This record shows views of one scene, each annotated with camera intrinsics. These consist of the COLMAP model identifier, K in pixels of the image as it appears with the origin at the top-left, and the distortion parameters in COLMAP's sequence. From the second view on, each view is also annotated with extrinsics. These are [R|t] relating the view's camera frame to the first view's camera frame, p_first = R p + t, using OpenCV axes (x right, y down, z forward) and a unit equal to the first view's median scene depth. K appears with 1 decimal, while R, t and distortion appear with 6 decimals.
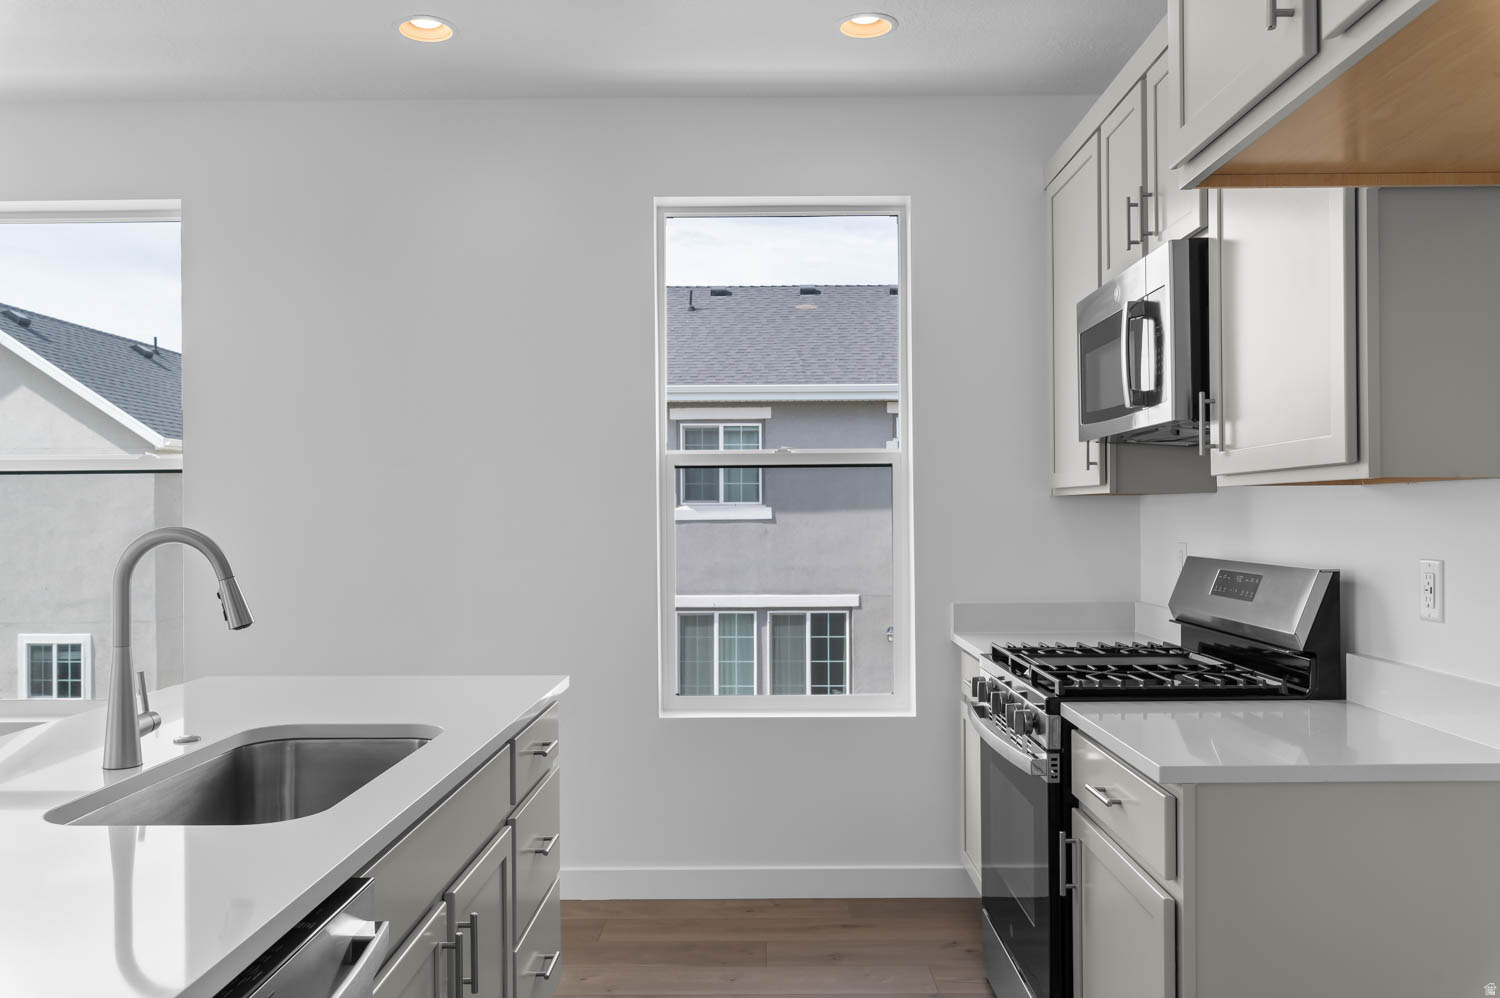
lens RADIAL K [[1129.5, 0, 750.0], [0, 1129.5, 499.0], [0, 0, 1]] dist [0.004576, 0.002440]
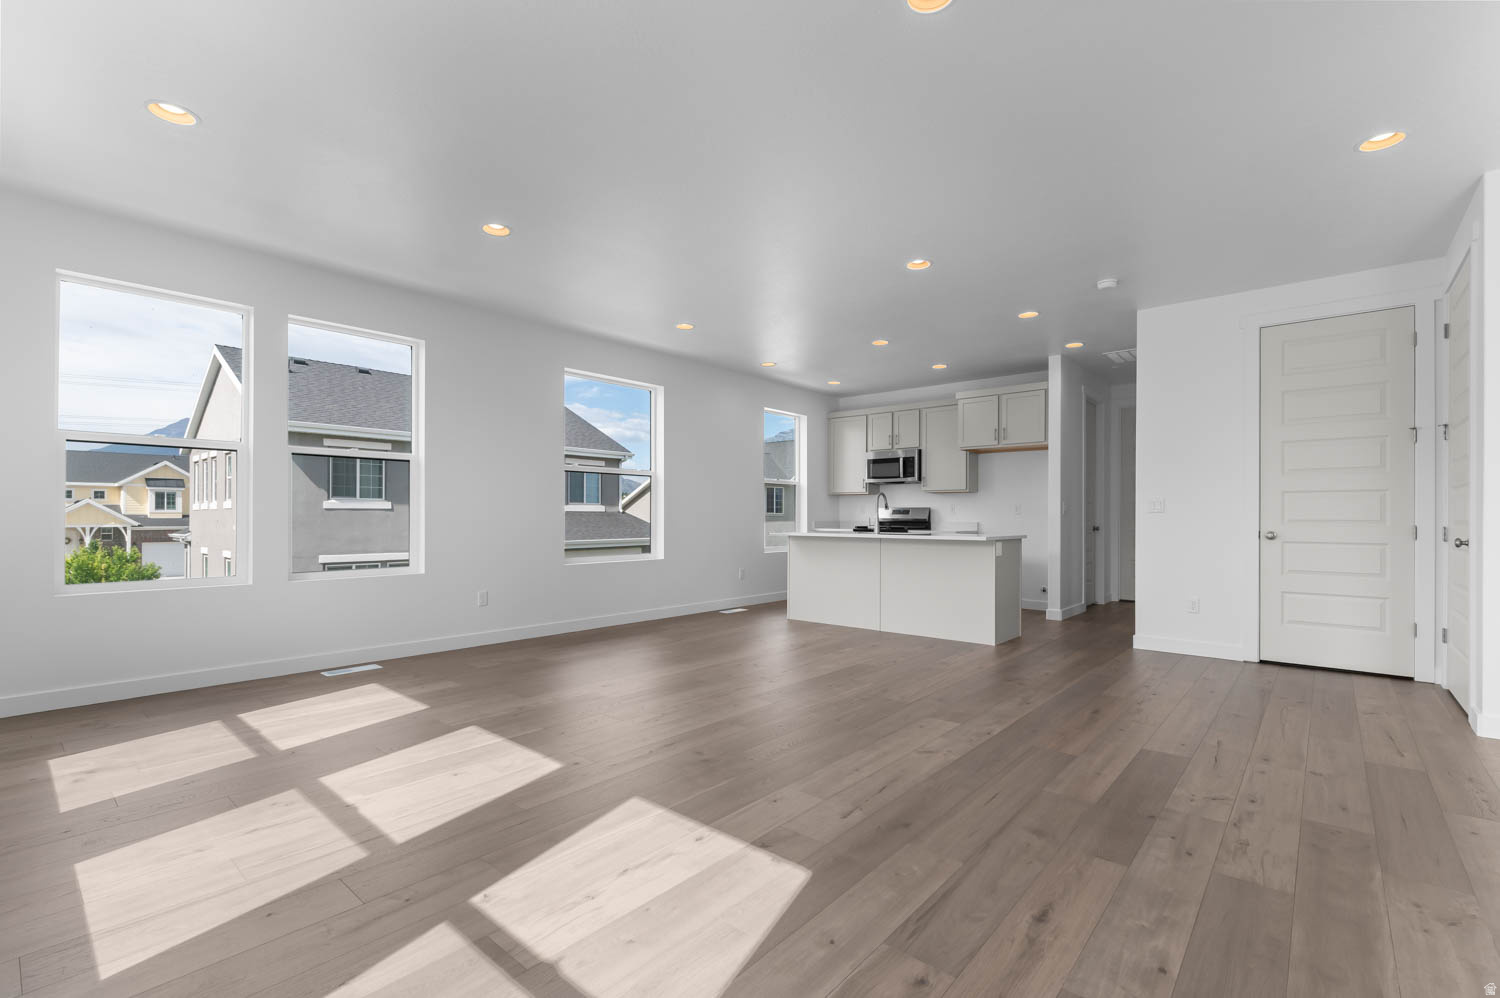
lens RADIAL K [[661.8, 0, 766.0], [0, 661.8, 513.6], [0, 0, 1]] dist [-0.000927, -0.000143]
pose [[0.636073, 0.013039, 0.771518, -1.665965], [-0.017893, 0.999838, -0.002146, 0.072649], [-0.771421, -0.012440, 0.636203, -0.328535]]
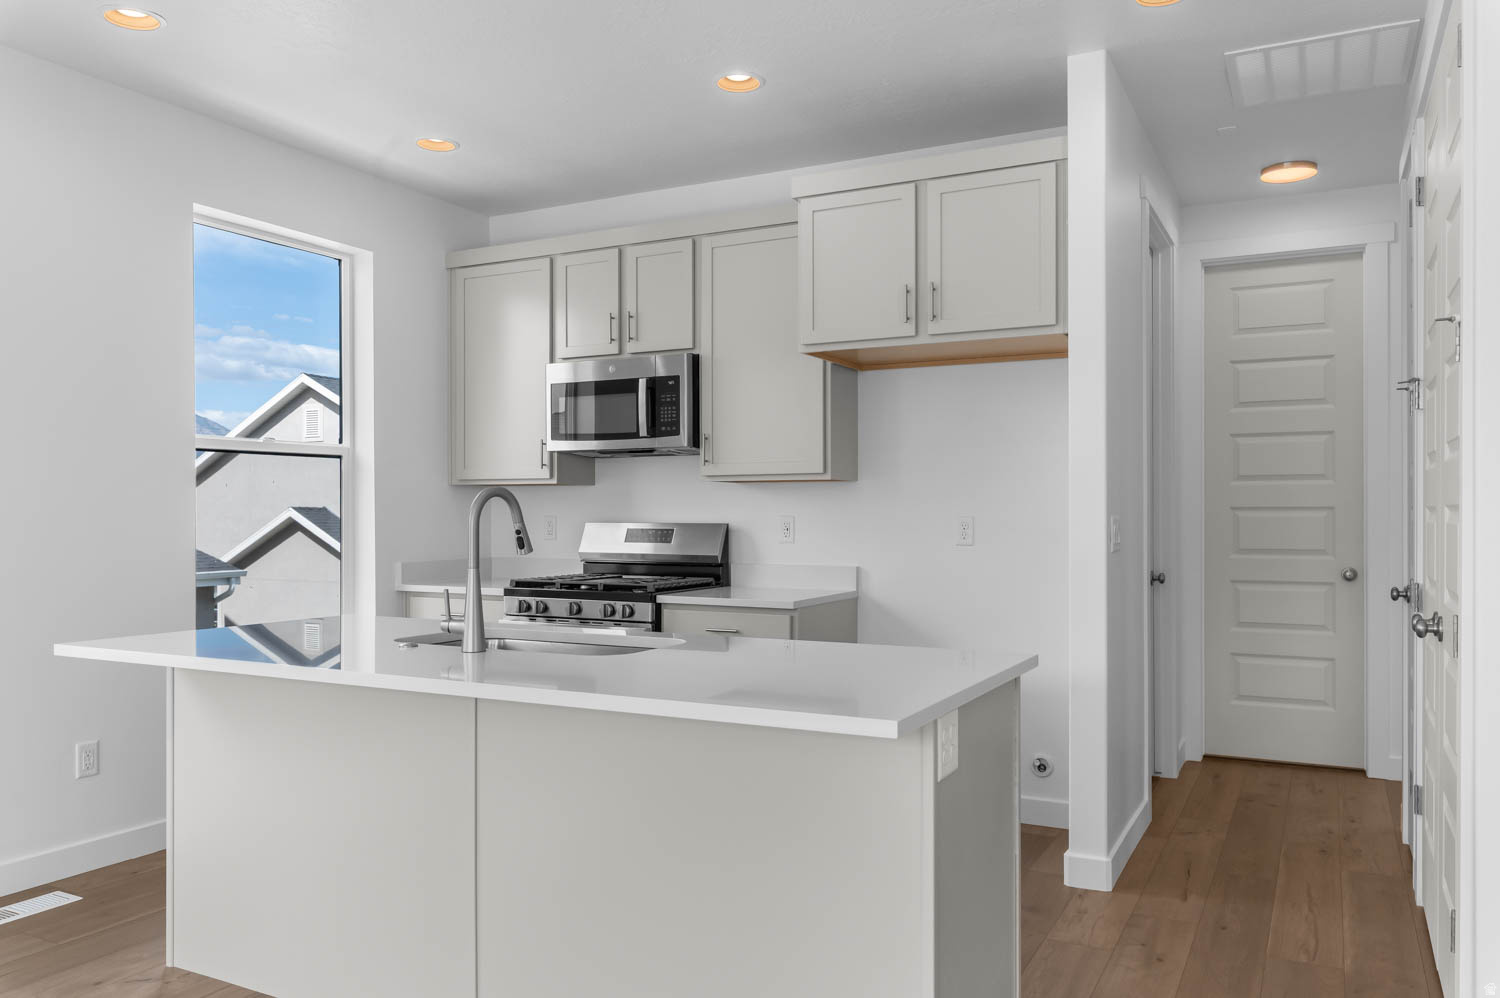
lens RADIAL K [[1129.5, 0, 750.0], [0, 1129.5, 499.0], [0, 0, 1]] dist [0.004576, 0.002440]
pose [[0.464990, 0.017991, 0.885133, -0.798170], [-0.014581, 0.999814, -0.012662, 0.026930], [-0.885196, -0.007018, 0.465165, 0.007176]]
